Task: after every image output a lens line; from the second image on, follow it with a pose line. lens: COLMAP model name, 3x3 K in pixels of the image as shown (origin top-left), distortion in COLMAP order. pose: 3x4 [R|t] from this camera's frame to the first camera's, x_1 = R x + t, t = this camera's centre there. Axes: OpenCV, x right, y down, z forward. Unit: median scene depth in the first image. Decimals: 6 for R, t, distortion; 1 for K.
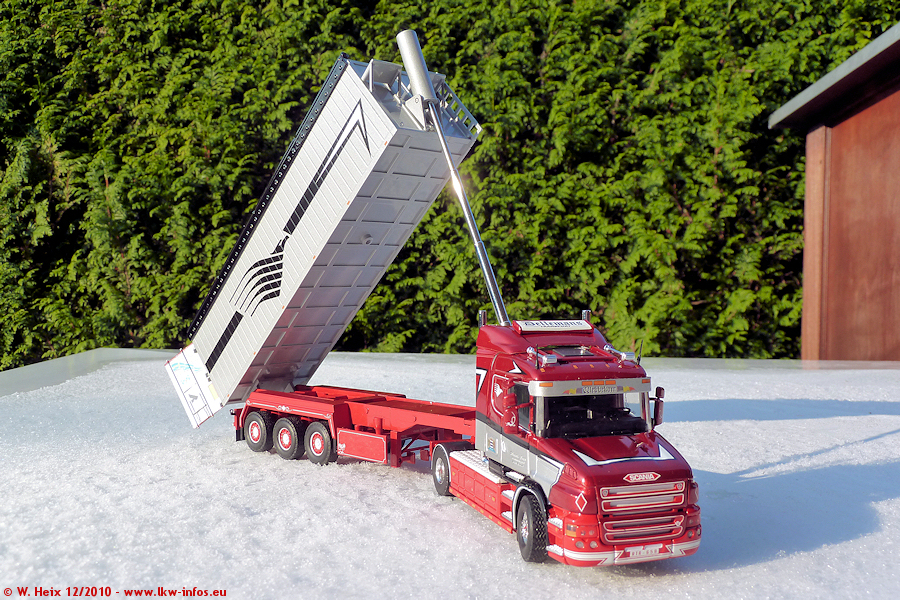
lens RADIAL K [[898.2, 0, 448.1], [0, 898.2, 298.0], [0, 0, 1]] dist [-0.008274, -0.009754]
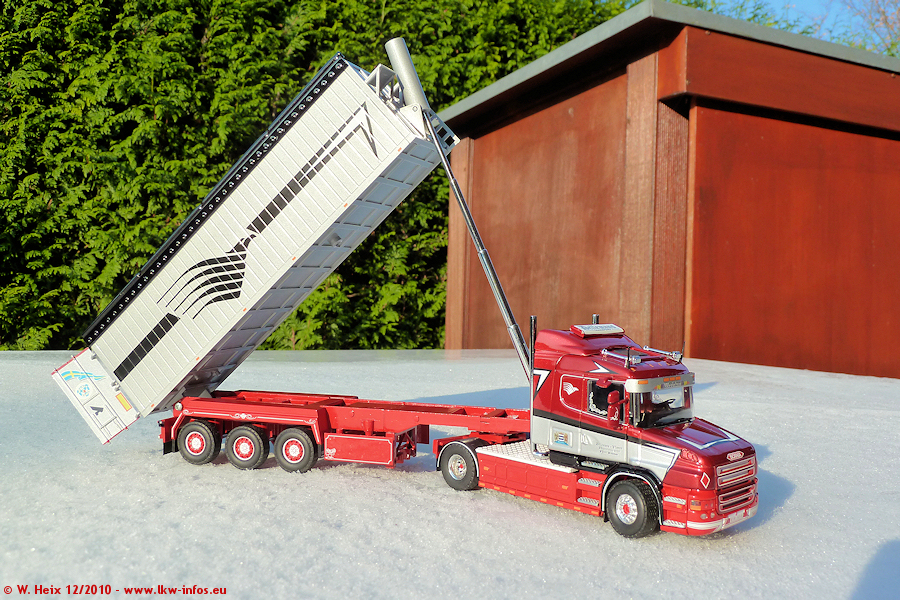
lens RADIAL K [[897.5, 0, 449.2], [0, 897.5, 297.7], [0, 0, 1]] dist [-0.014220, -0.013452]
pose [[0.898154, 0.005637, 0.439645, -0.081140], [-0.010483, 0.999908, 0.008596, -0.002526], [-0.439557, -0.012329, 0.898130, 0.010436]]
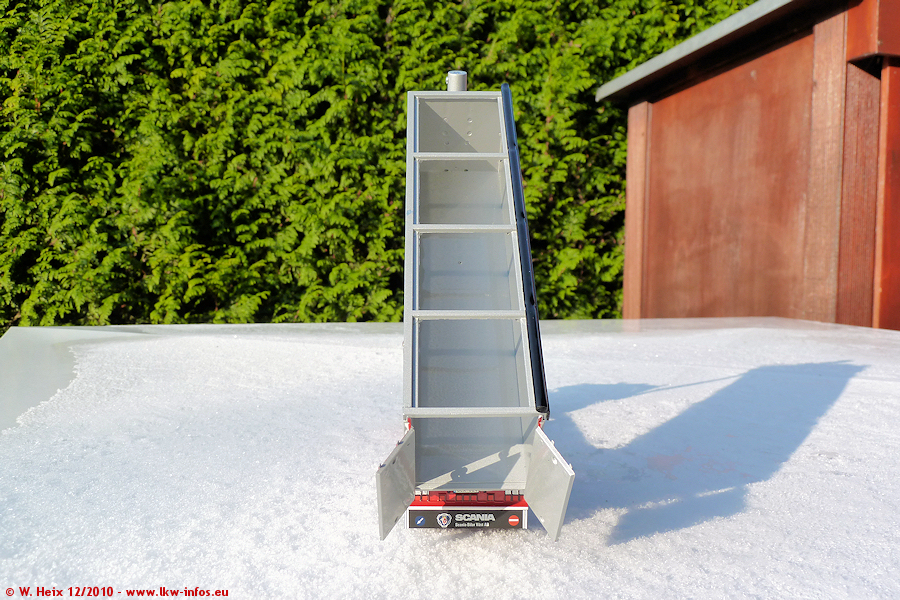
lens RADIAL K [[901.7, 0, 448.3], [0, 901.7, 298.3], [0, 0, 1]] dist [-0.008797, -0.013306]
pose [[0.965148, -0.020063, 0.260933, -0.103320], [0.004106, 0.998095, 0.061556, -0.017209], [-0.261671, -0.058340, 0.963392, -0.021853]]
